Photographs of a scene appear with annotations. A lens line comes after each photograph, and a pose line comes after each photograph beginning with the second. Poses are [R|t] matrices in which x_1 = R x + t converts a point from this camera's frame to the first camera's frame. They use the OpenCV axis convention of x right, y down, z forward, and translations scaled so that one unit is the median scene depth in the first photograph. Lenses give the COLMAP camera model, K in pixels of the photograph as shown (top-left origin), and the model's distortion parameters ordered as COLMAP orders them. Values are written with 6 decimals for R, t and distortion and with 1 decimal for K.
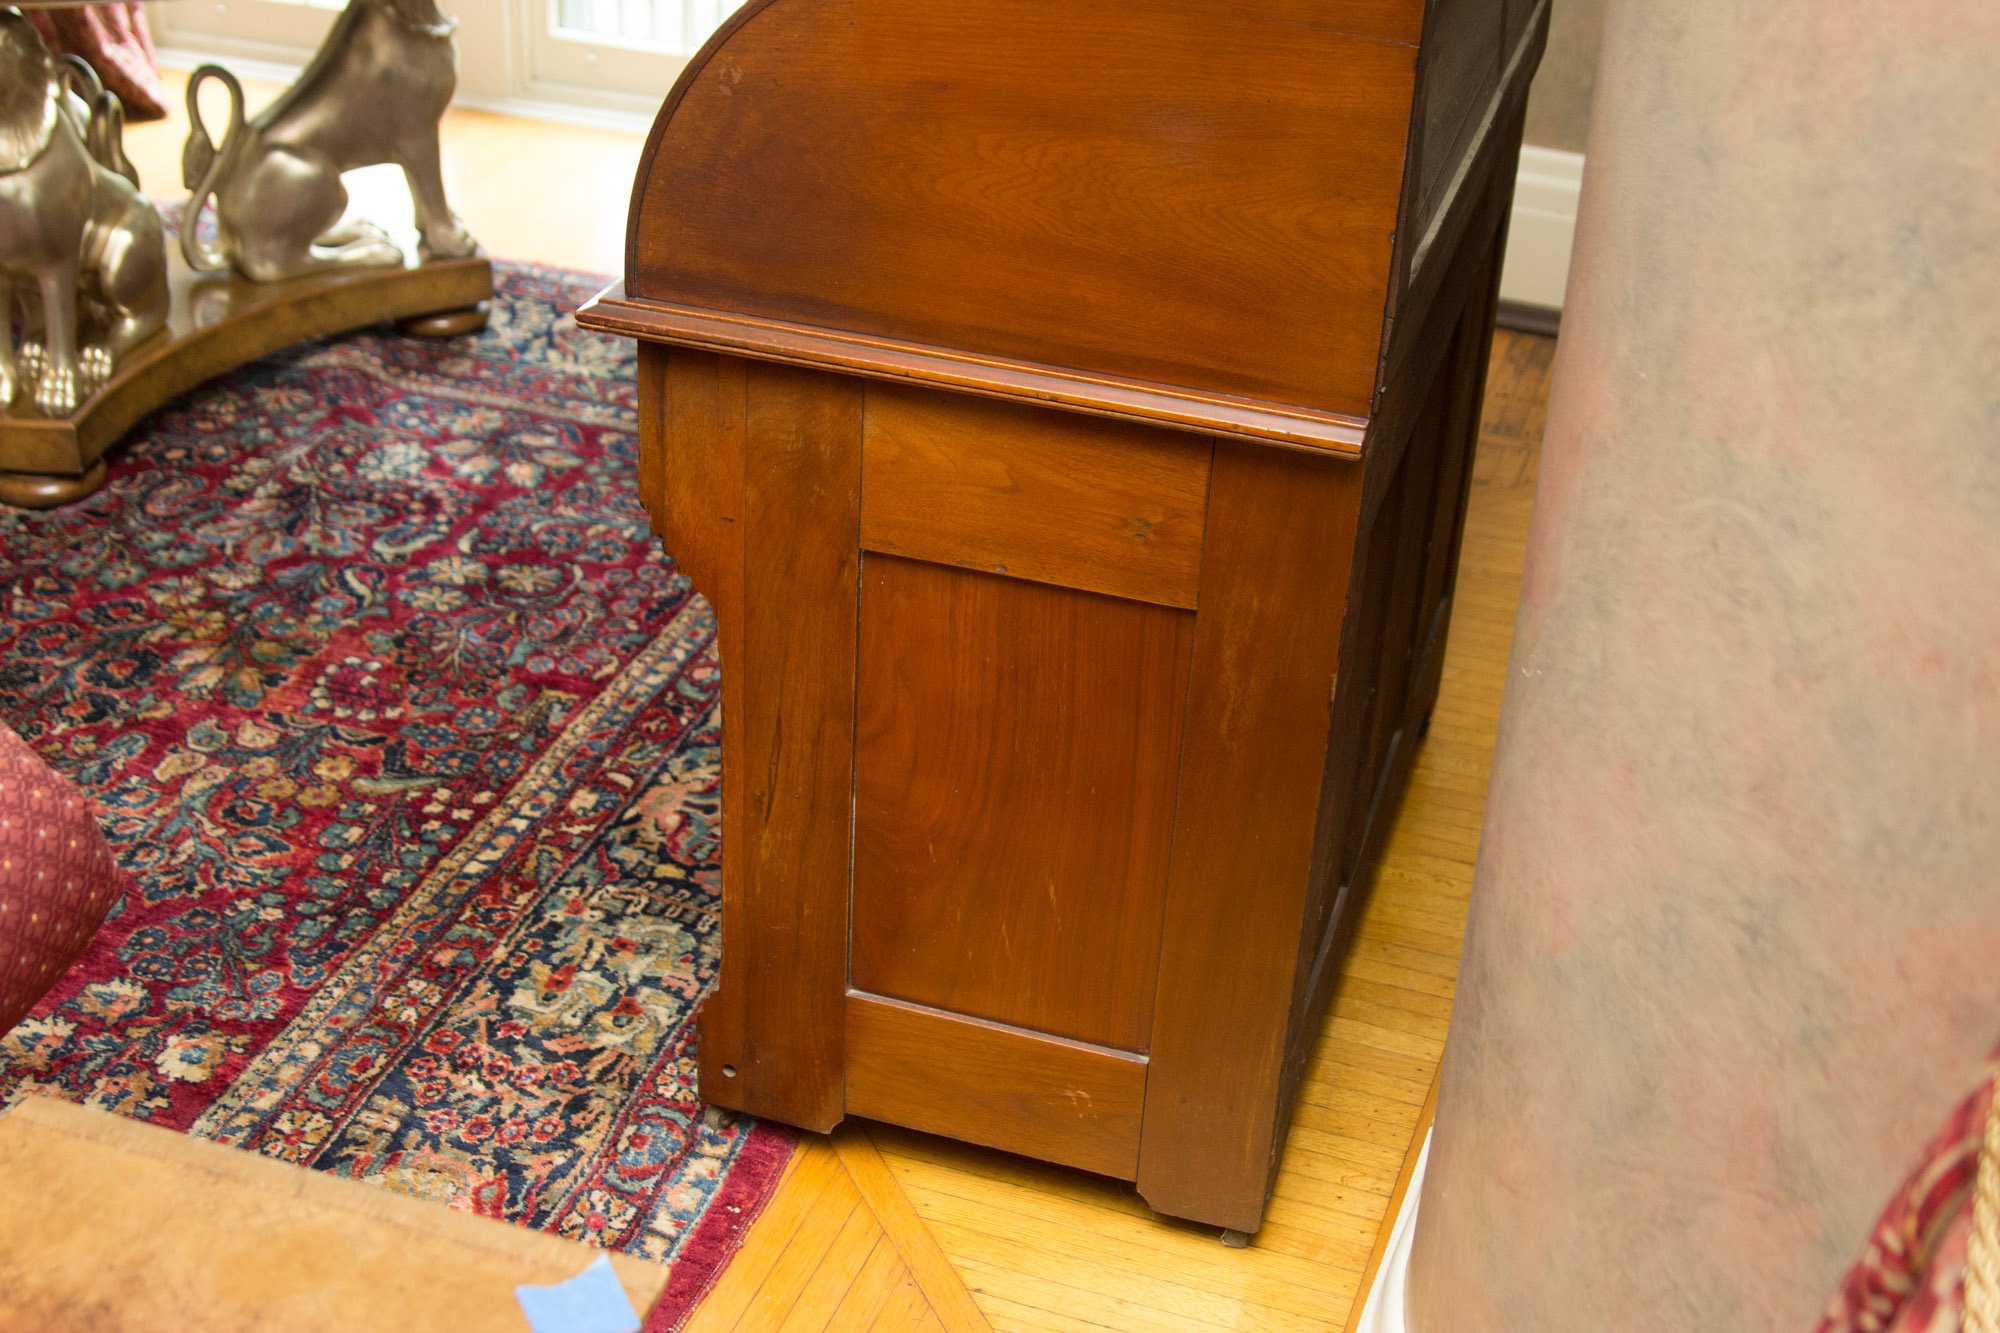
lens RADIAL K [[2512.5, 0, 1006.7], [0, 2512.5, 714.1], [0, 0, 1]] dist [-0.103957, -0.004987]
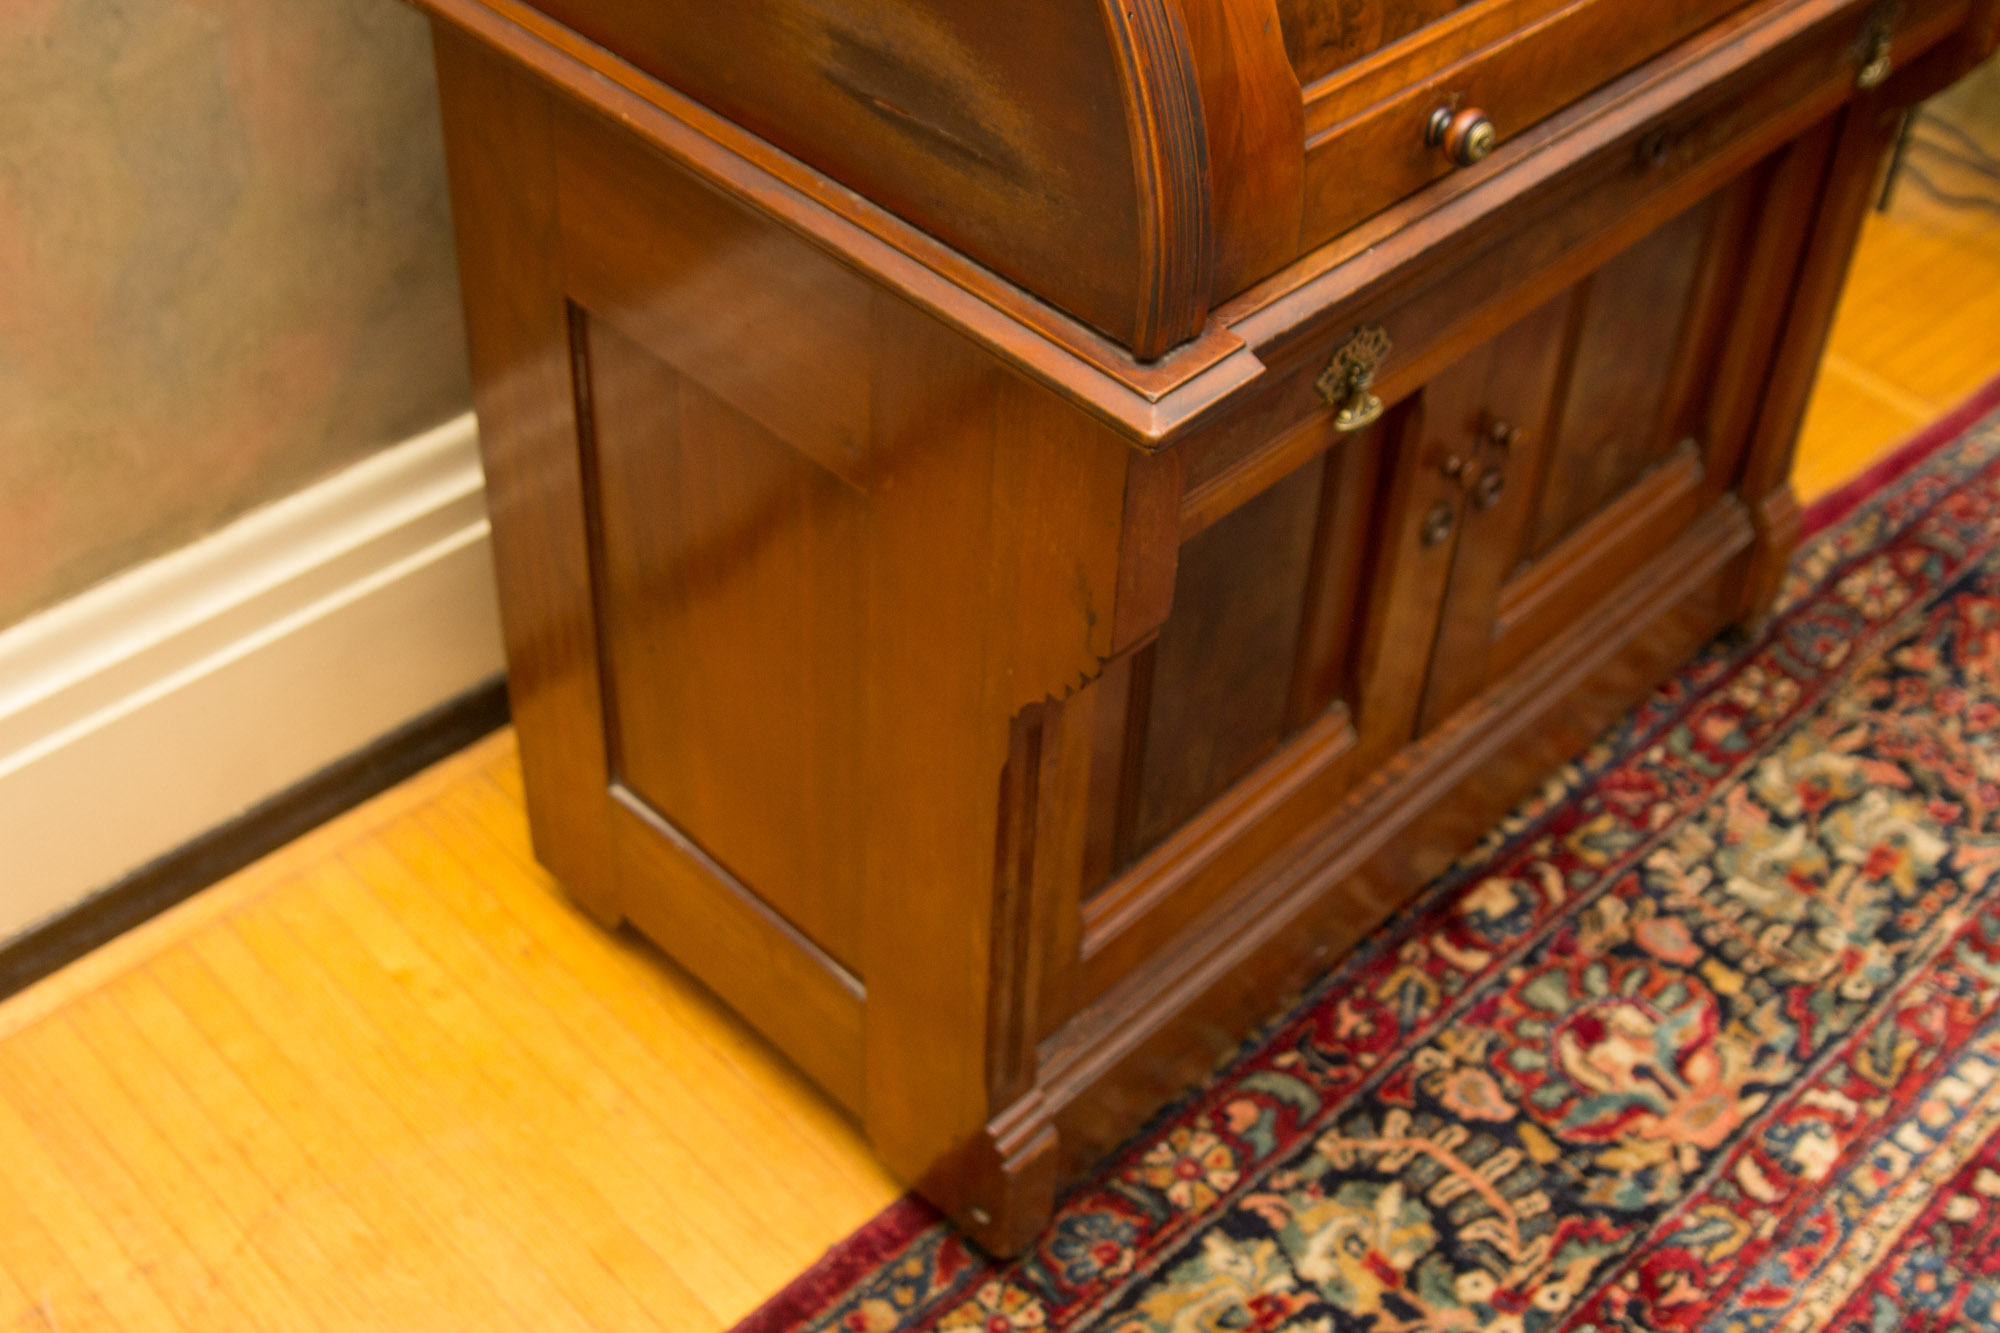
lens RADIAL K [[2512.5, 0, 1006.7], [0, 2512.5, 714.1], [0, 0, 1]] dist [-0.103957, -0.004987]
pose [[-0.887443, -0.370731, 0.273868, -0.123580], [0.163352, 0.302639, 0.939003, -0.722706], [-0.431001, 0.878048, -0.208015, 1.224656]]
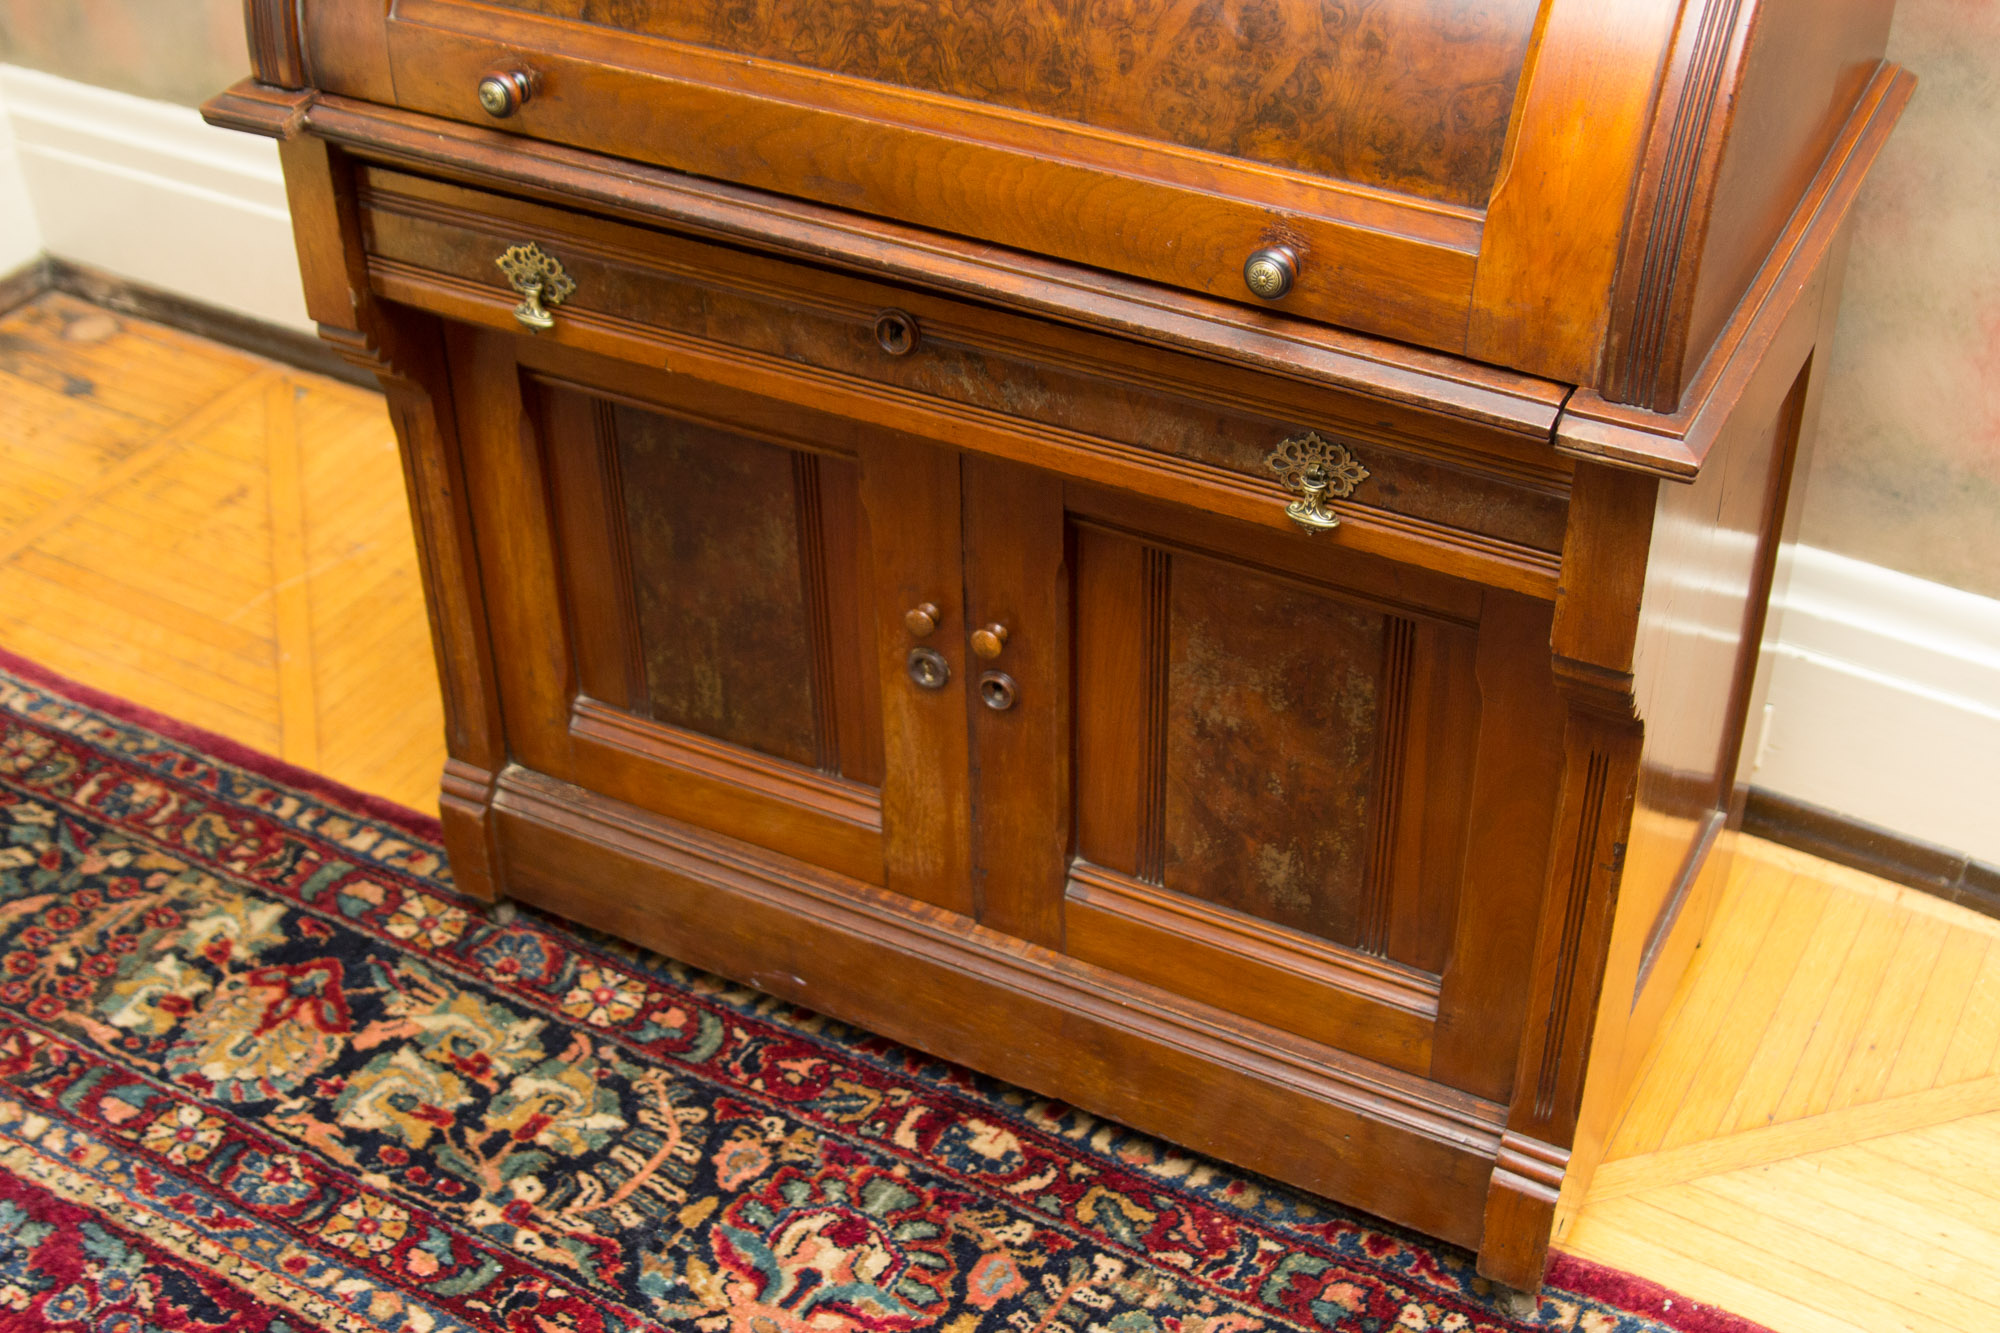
lens RADIAL K [[2512.5, 0, 1006.7], [0, 2512.5, 714.1], [0, 0, 1]] dist [-0.103957, -0.004987]
pose [[0.187719, -0.623667, 0.758816, -0.579062], [0.521444, 0.717972, 0.461100, -0.394487], [-0.832381, 0.309122, 0.459984, 0.636274]]
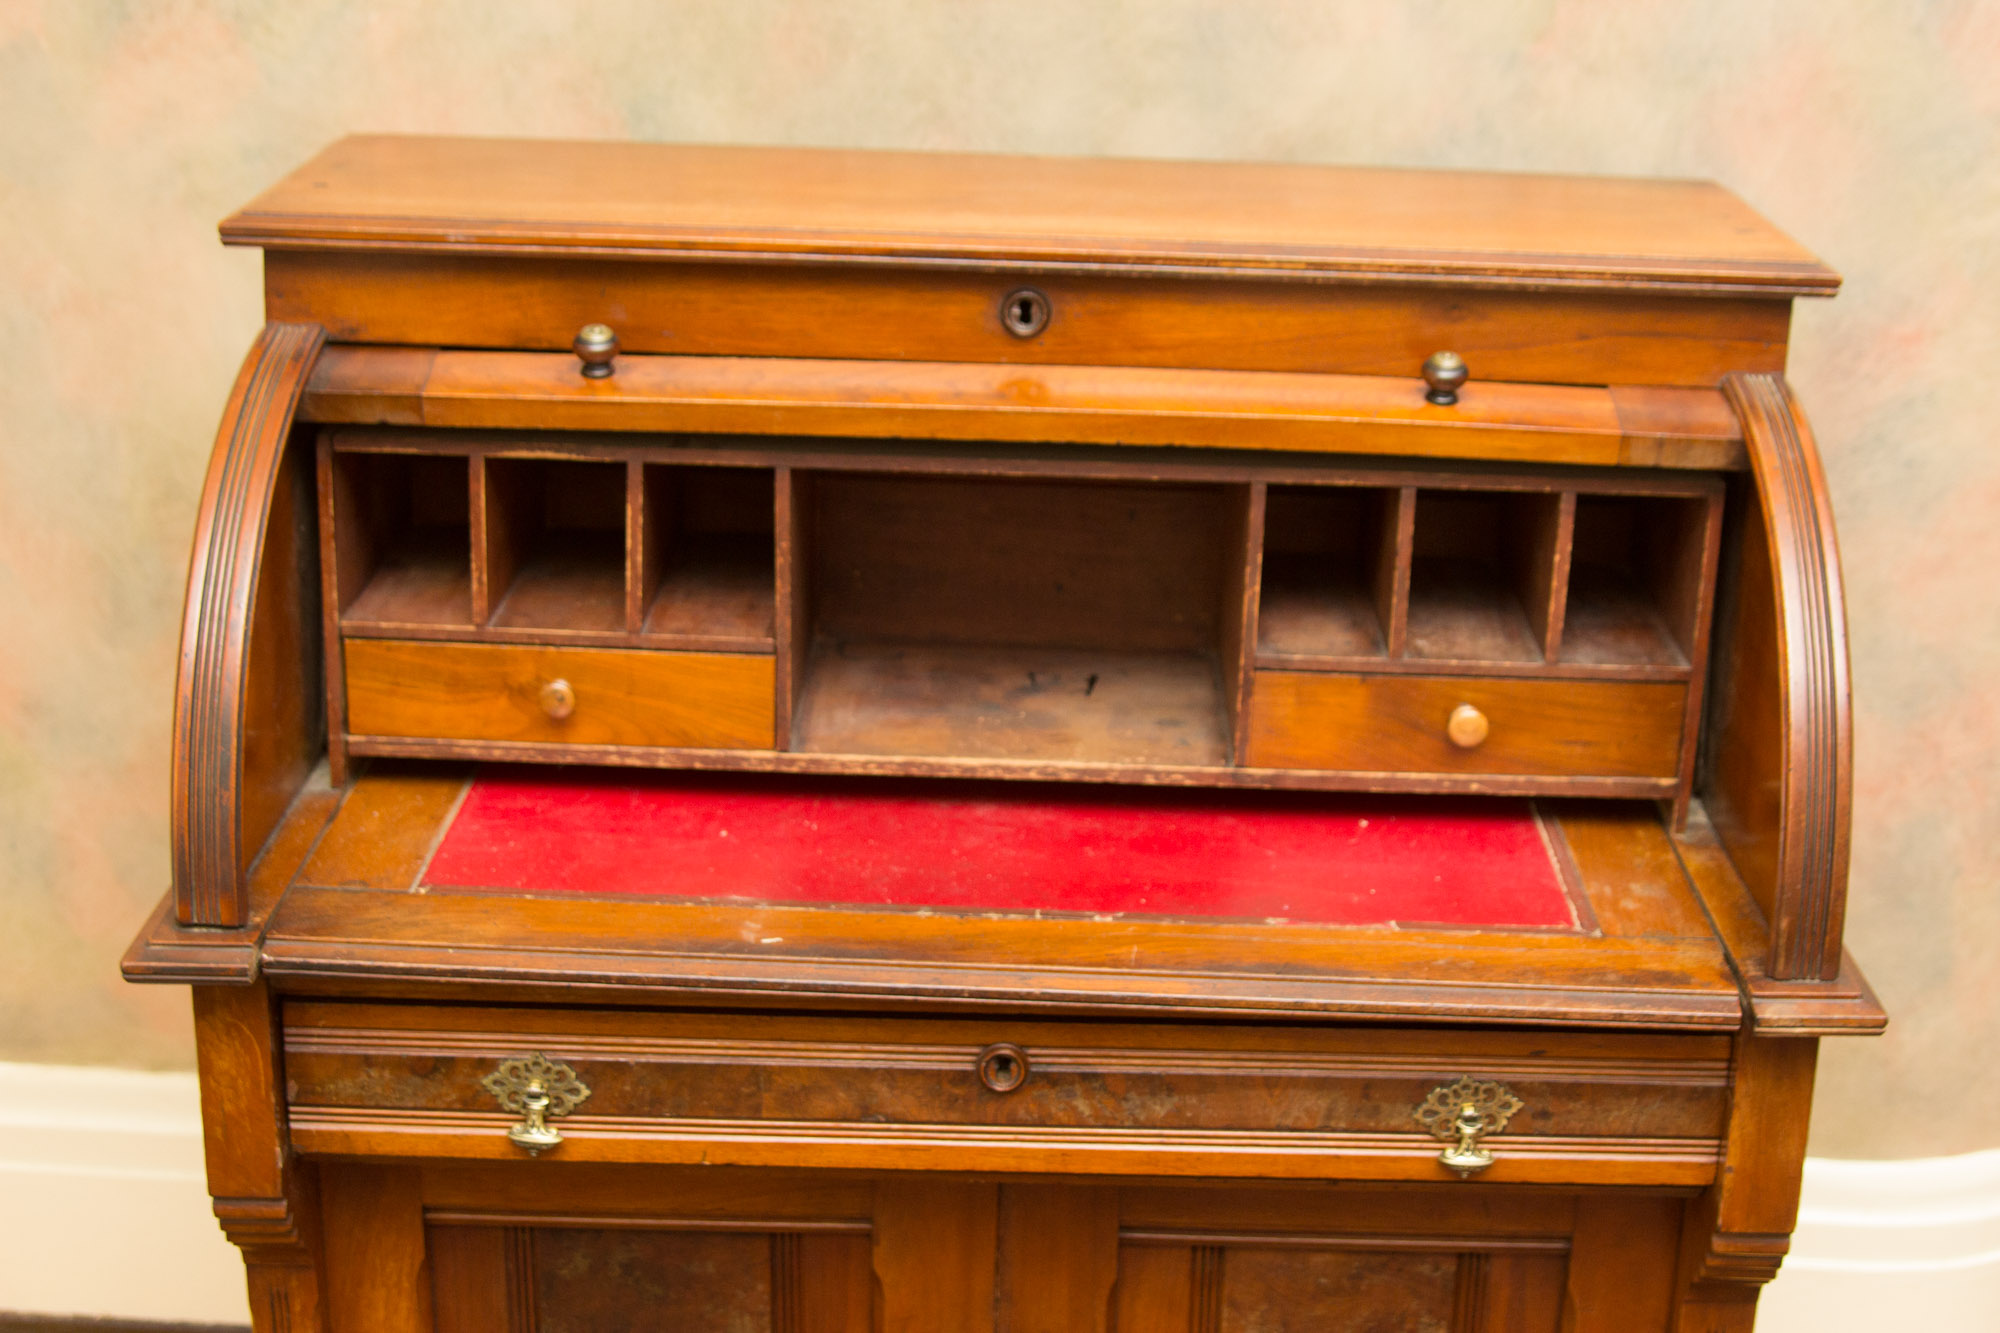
lens RADIAL K [[2941.2, 0, 1003.5], [0, 2941.2, 698.7], [0, 0, 1]] dist [-0.079661, 0.001010]
pose [[-0.283901, -0.364184, 0.887001, -0.647662], [0.459677, 0.760138, 0.459225, -0.582486], [-0.841485, 0.538108, -0.048397, 0.903696]]
